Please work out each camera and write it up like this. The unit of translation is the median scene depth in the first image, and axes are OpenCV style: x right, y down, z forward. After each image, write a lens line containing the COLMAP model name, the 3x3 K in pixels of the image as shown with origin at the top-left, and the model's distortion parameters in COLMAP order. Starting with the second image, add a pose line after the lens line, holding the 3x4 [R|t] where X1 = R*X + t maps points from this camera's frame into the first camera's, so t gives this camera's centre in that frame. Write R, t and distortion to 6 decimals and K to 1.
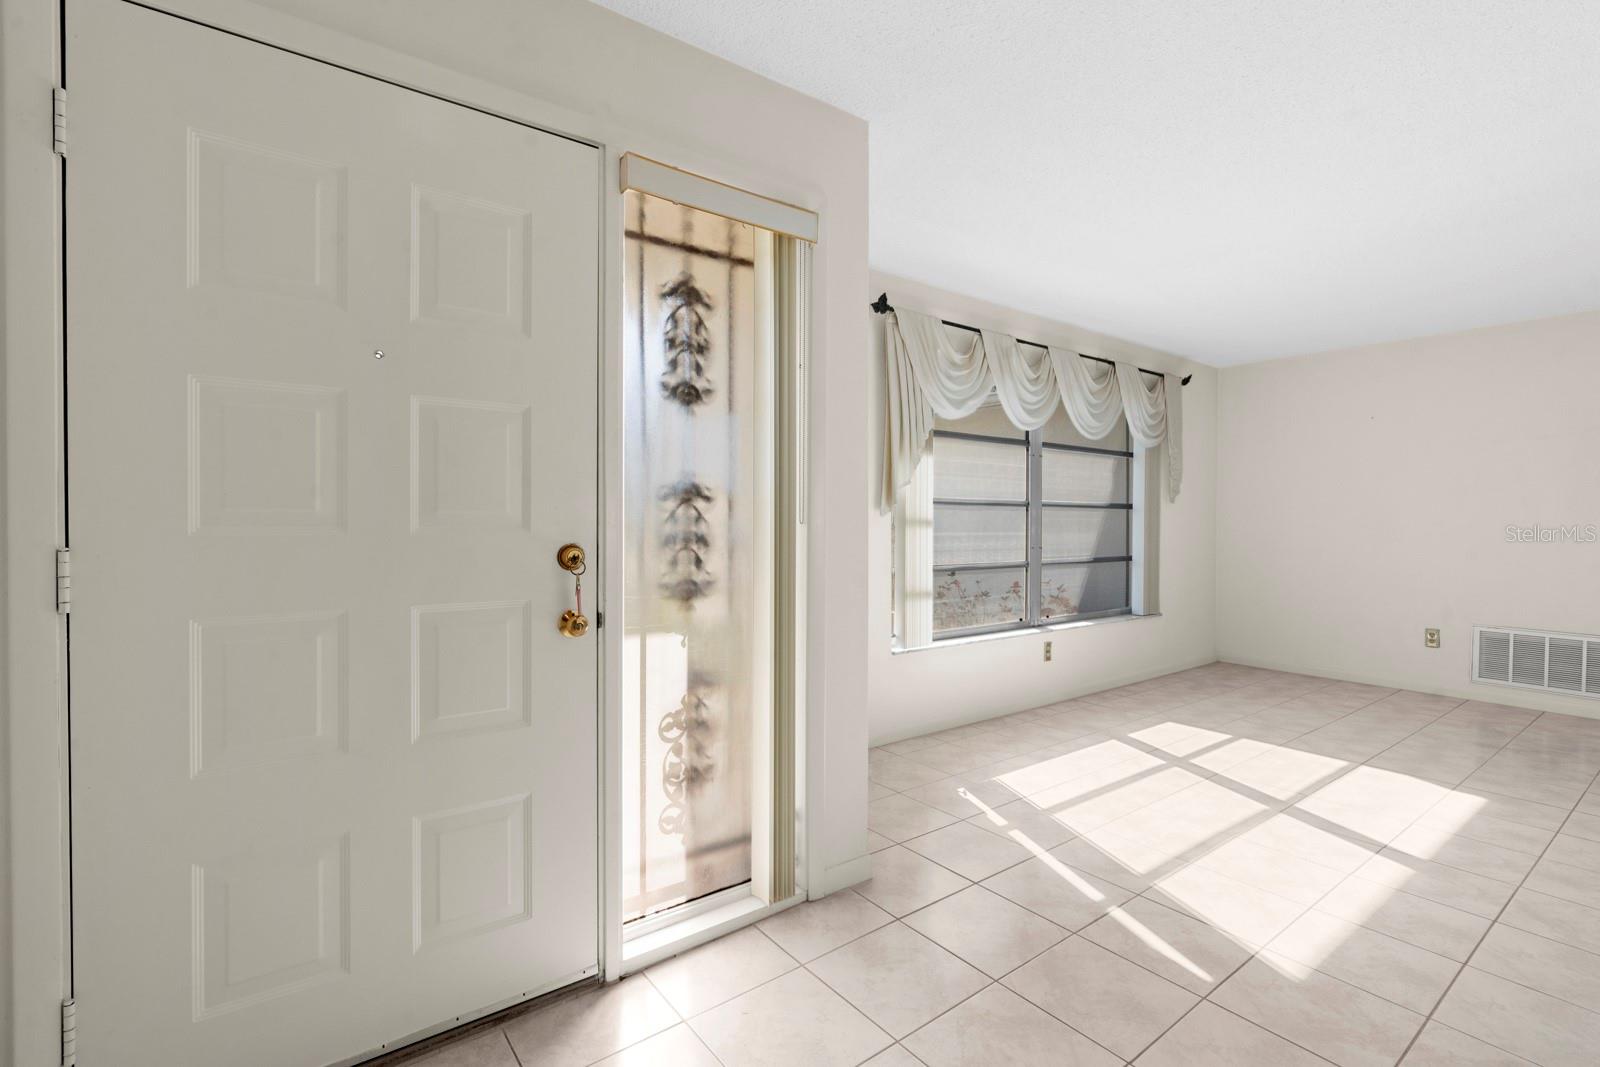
lens RADIAL K [[729.0, 0, 798.8], [0, 729.0, 520.9], [0, 0, 1]] dist [-0.005447, -0.002202]
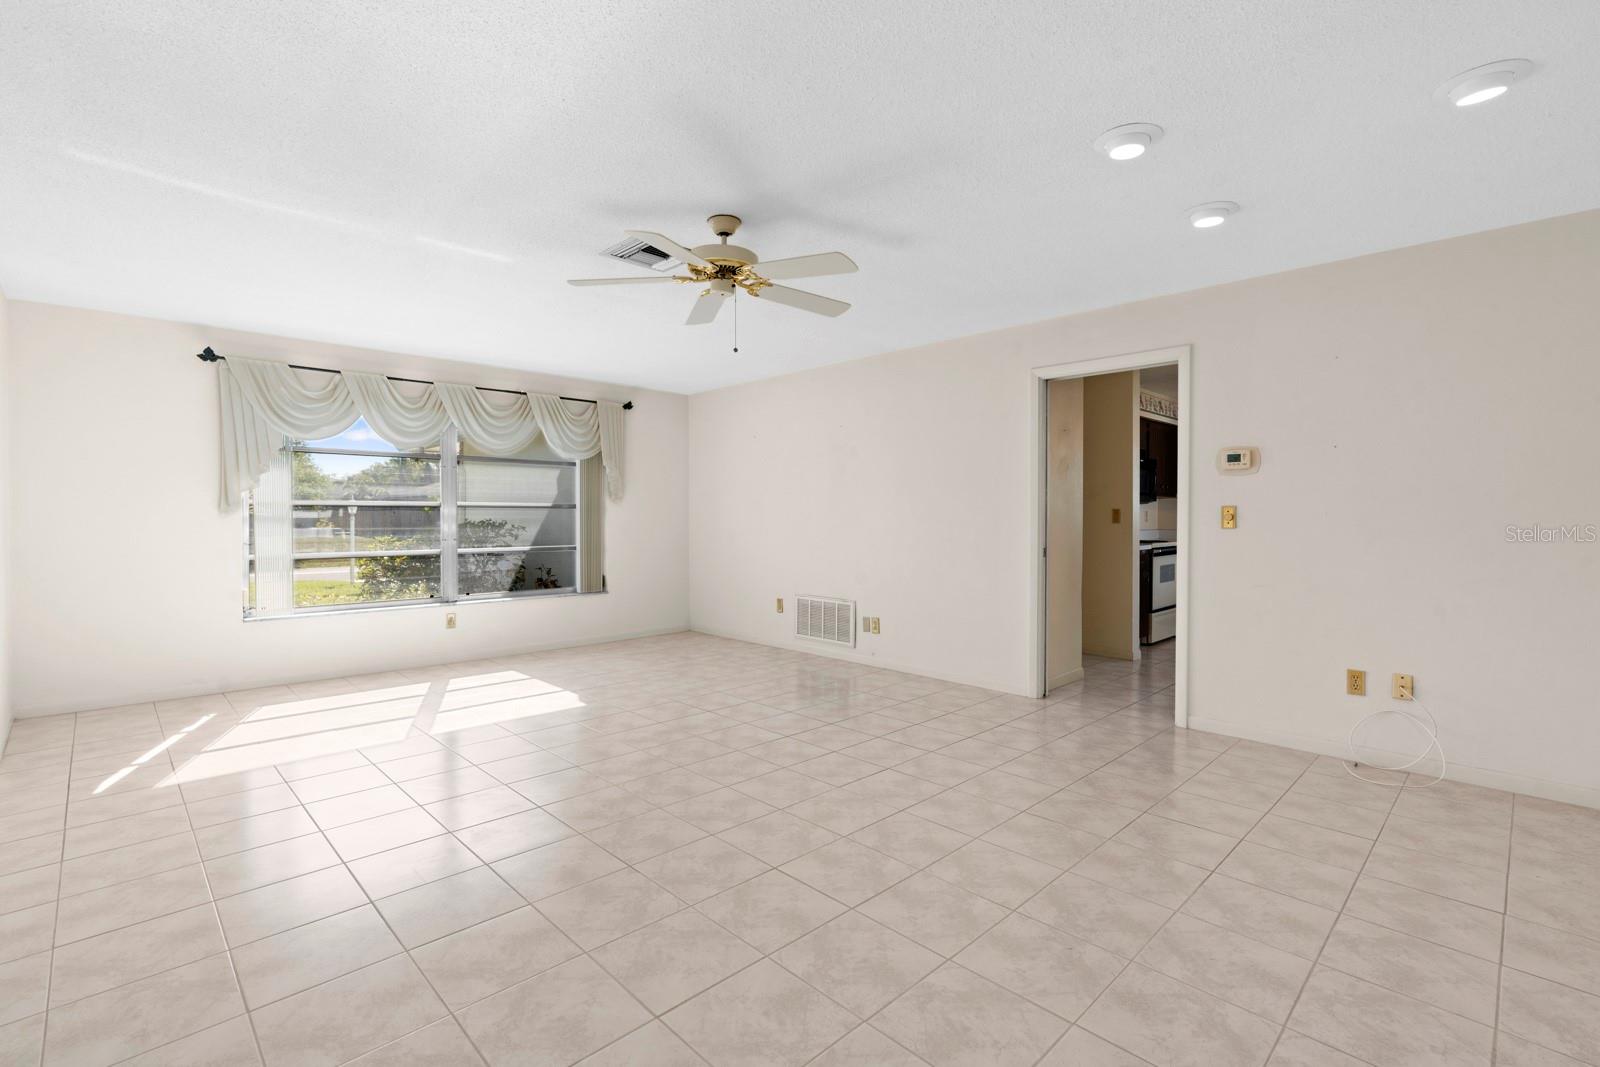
lens RADIAL K [[729.0, 0, 802.5], [0, 729.0, 525.4], [0, 0, 1]] dist [-0.005447, -0.002202]
pose [[0.991019, -0.005747, 0.133600, 0.974859], [0.003884, 0.999892, 0.014198, -0.004787], [-0.133667, -0.013551, 0.990934, -0.431707]]
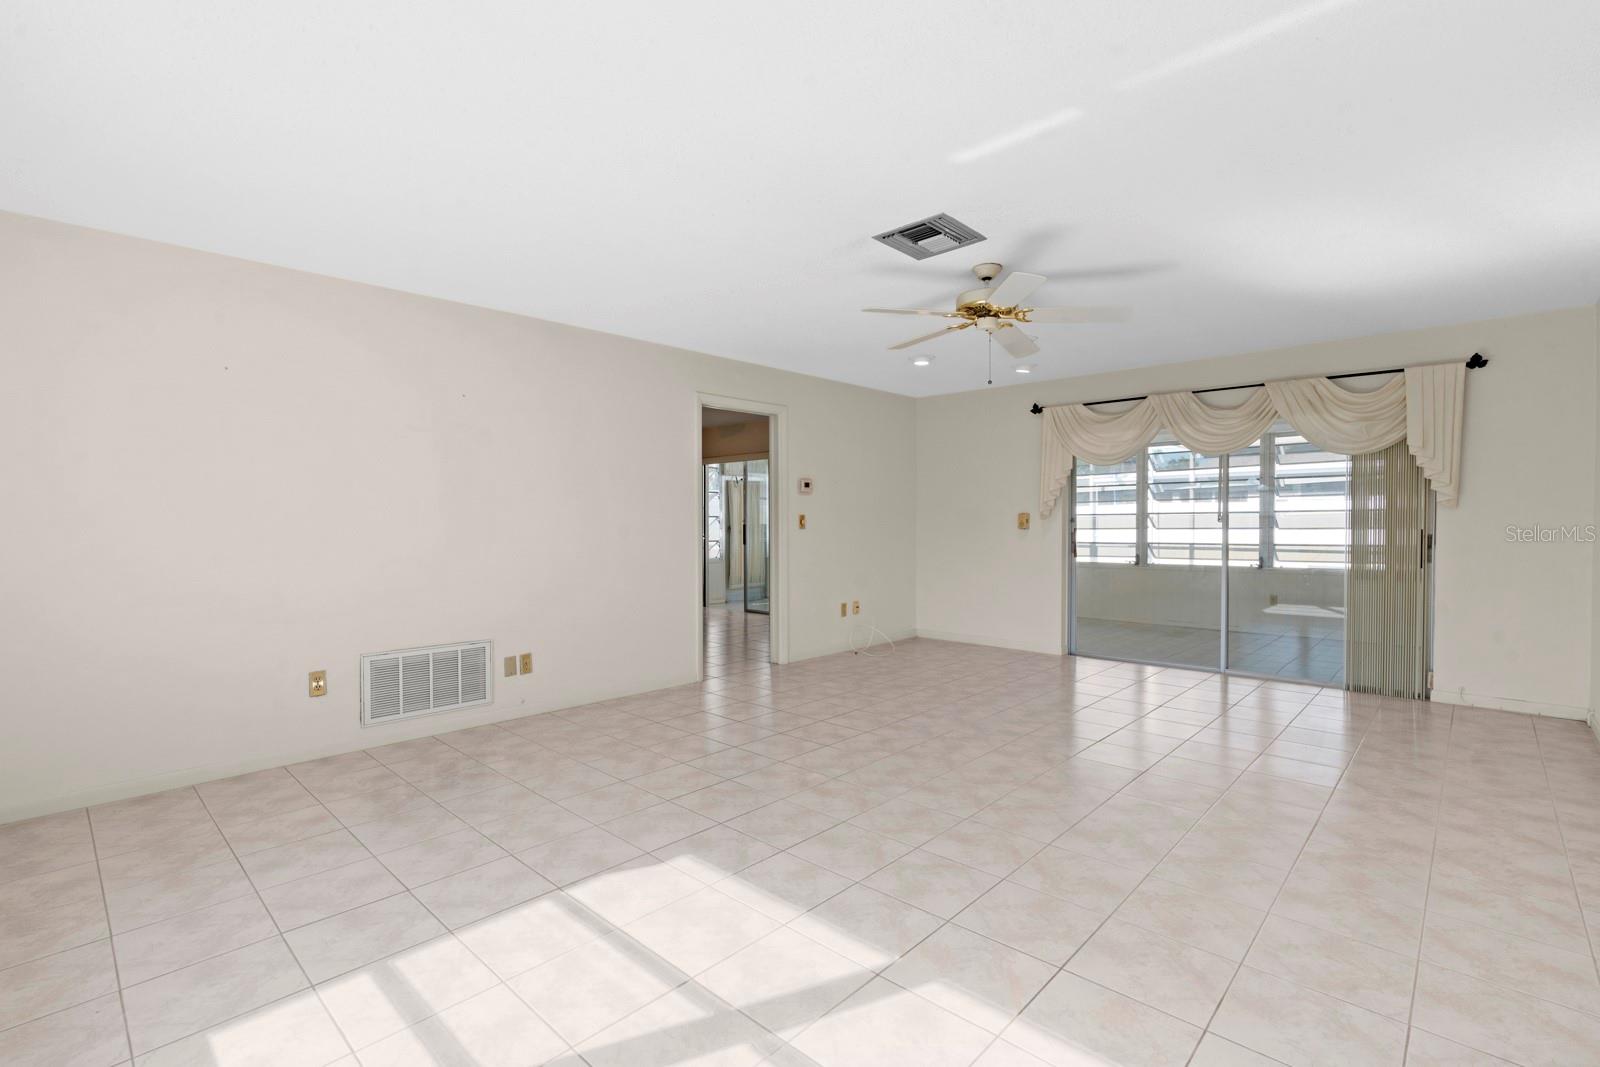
lens RADIAL K [[729.0, 0, 805.3], [0, 729.0, 530.1], [0, 0, 1]] dist [-0.005447, -0.002202]
pose [[-0.171607, -0.016933, 0.985020, 0.070166], [0.004886, 0.999825, 0.018039, -0.010188], [-0.985153, 0.007908, -0.171495, 0.833933]]
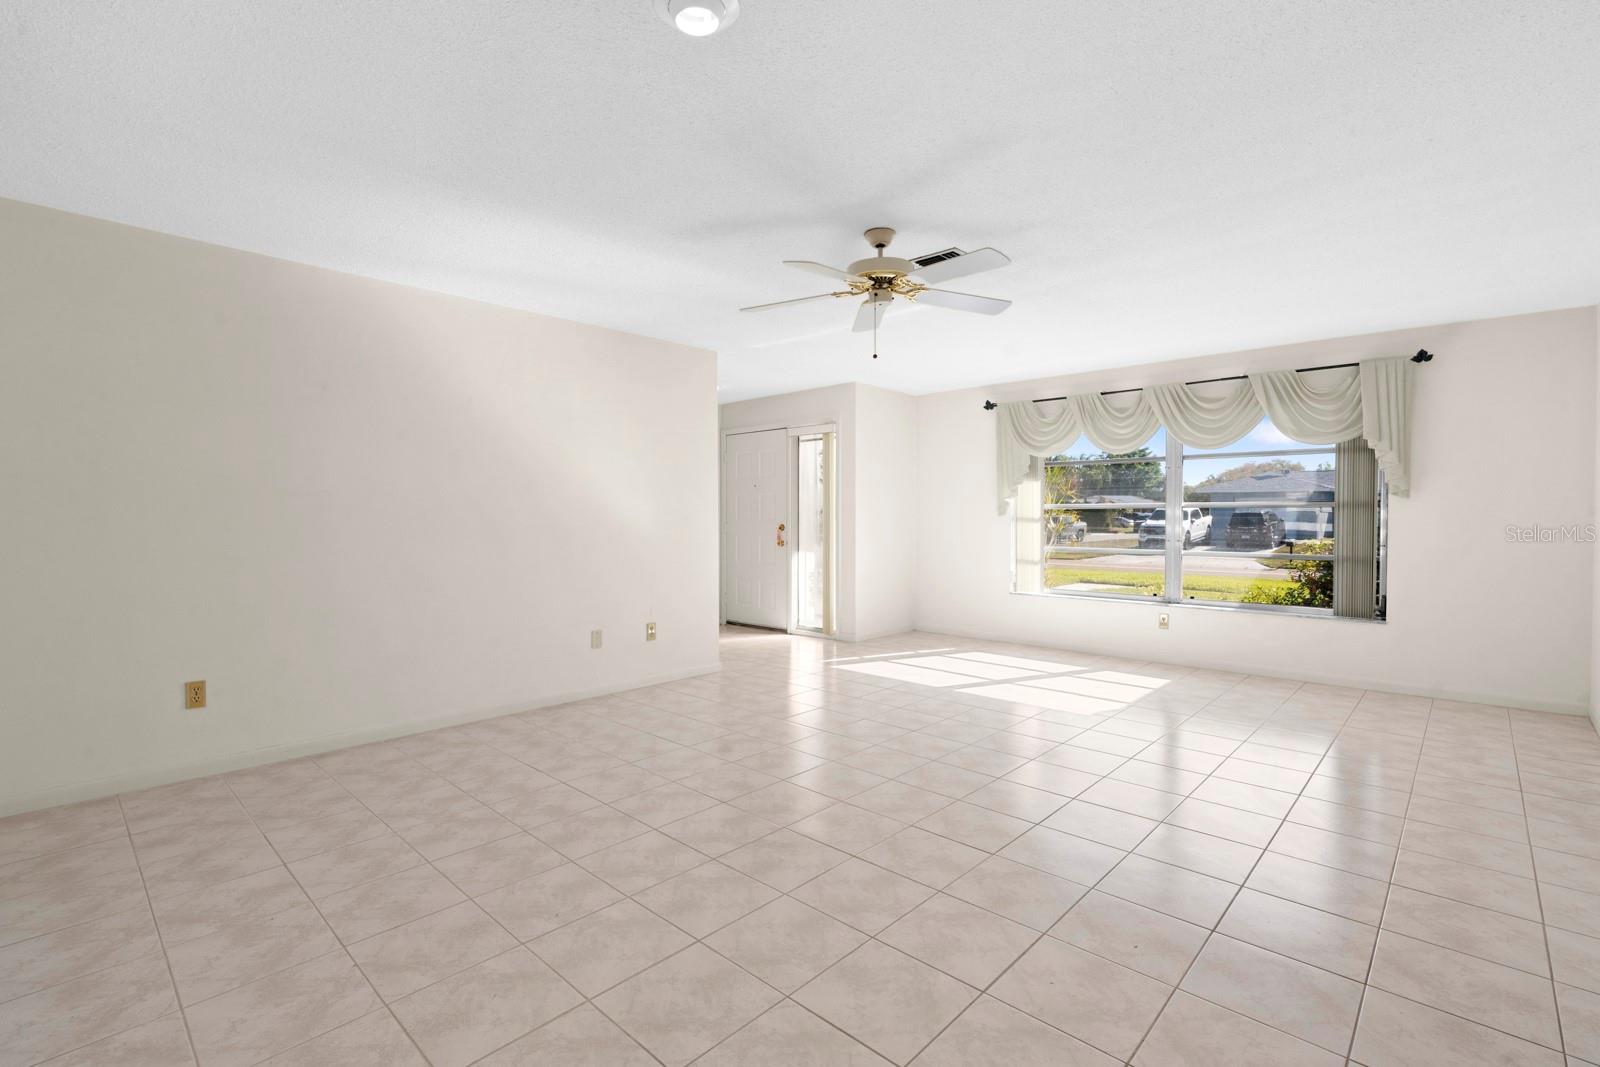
lens RADIAL K [[729.0, 0, 791.0], [0, 729.0, 531.7], [0, 0, 1]] dist [-0.005447, -0.002202]
pose [[0.167198, 0.017524, -0.985768, 1.856694], [-0.000249, 0.999843, 0.017732, -0.001480], [0.985923, -0.002719, 0.167176, 0.167764]]
